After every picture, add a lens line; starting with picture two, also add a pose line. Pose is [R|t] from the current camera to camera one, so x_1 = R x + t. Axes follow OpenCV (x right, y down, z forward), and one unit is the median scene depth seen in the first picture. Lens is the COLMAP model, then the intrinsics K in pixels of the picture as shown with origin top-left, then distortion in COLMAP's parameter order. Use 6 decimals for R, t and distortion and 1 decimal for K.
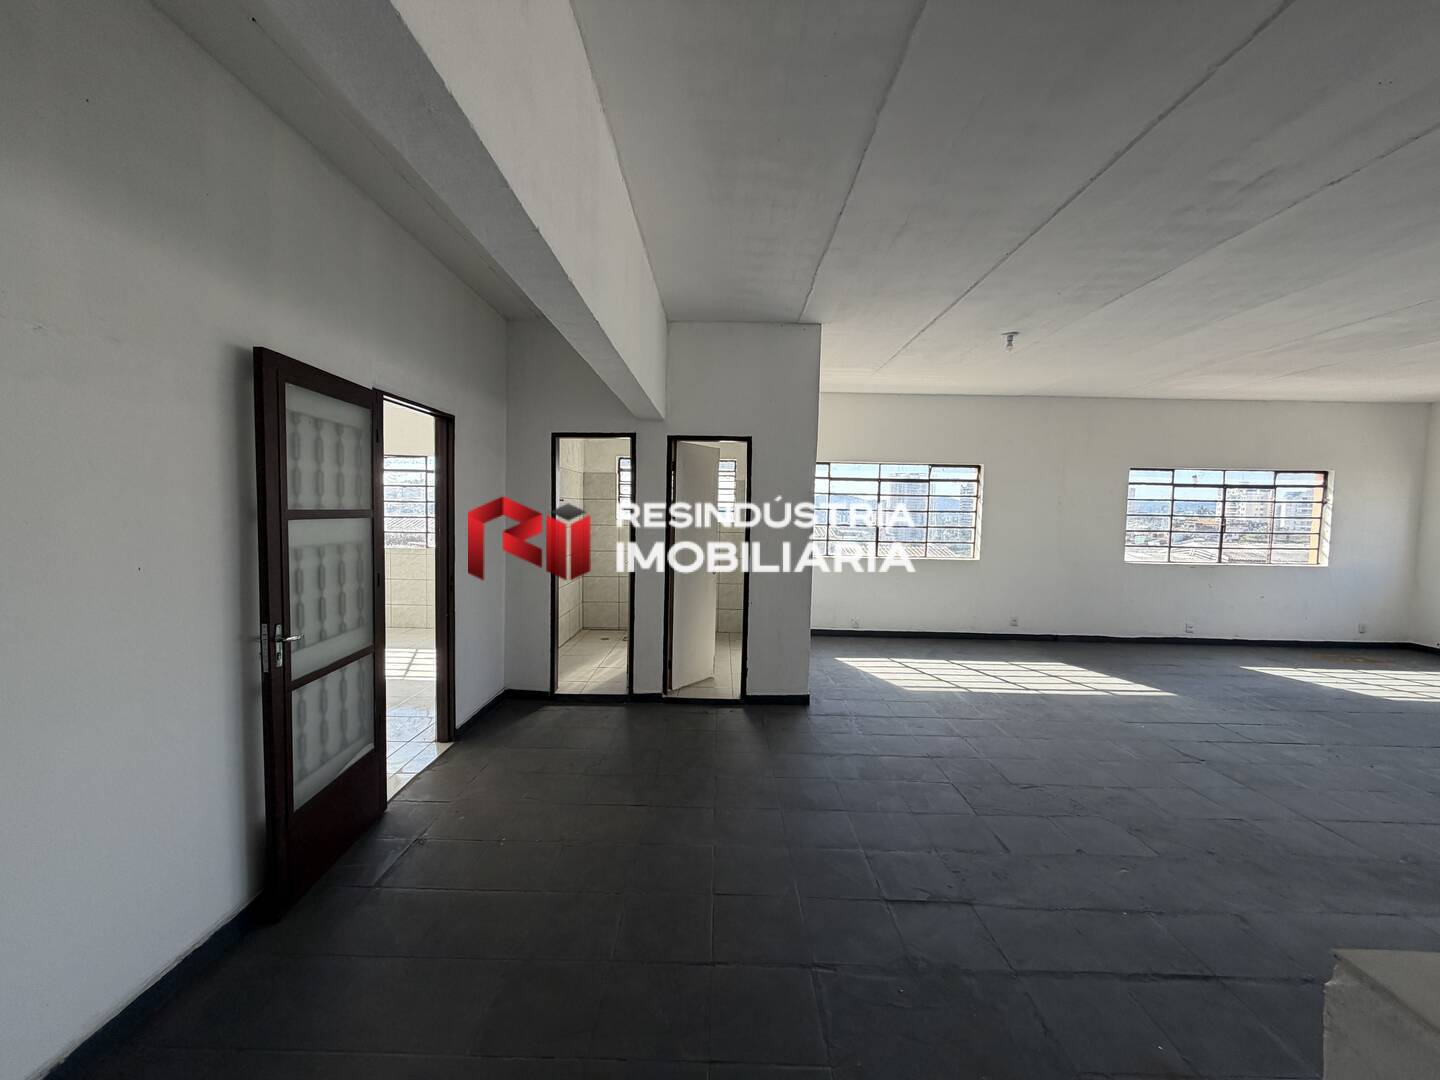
lens RADIAL K [[579.2, 0, 714.6], [0, 579.2, 539.9], [0, 0, 1]] dist [0.001623, 0.000141]
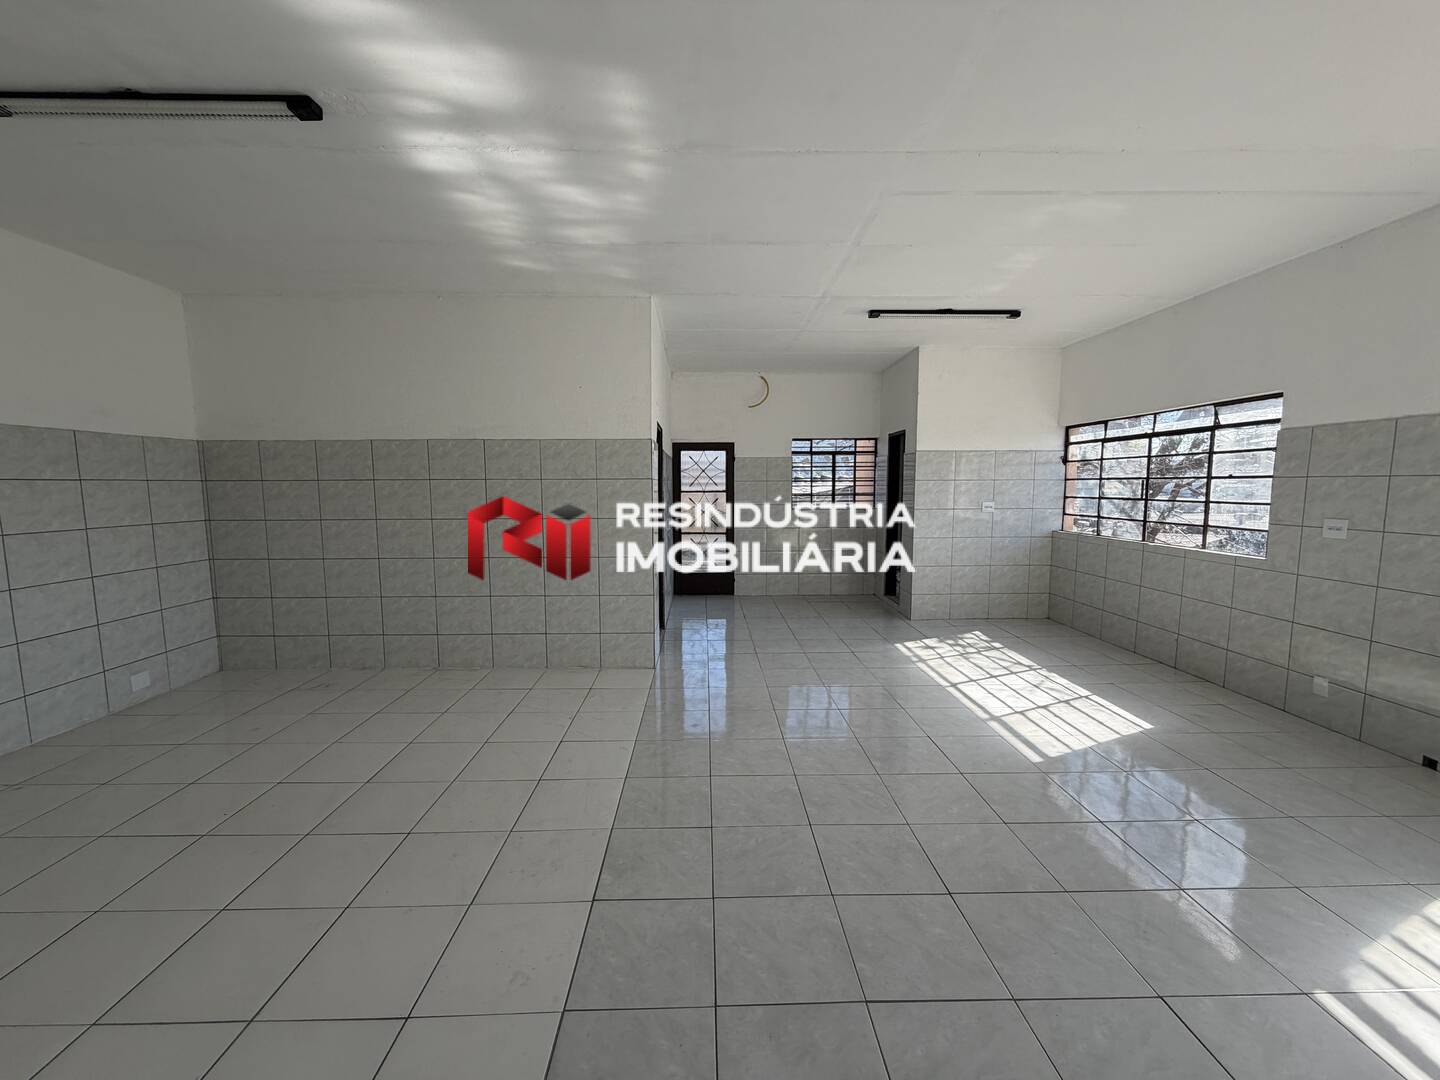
lens RADIAL K [[577.5, 0, 716.5], [0, 577.5, 541.8], [0, 0, 1]] dist [0.001825, 0.000239]
pose [[0.024303, 0.078716, -0.996601, 1.010533], [-0.049317, 0.995776, 0.077448, -0.001909], [0.998487, 0.047267, 0.028083, 0.452301]]
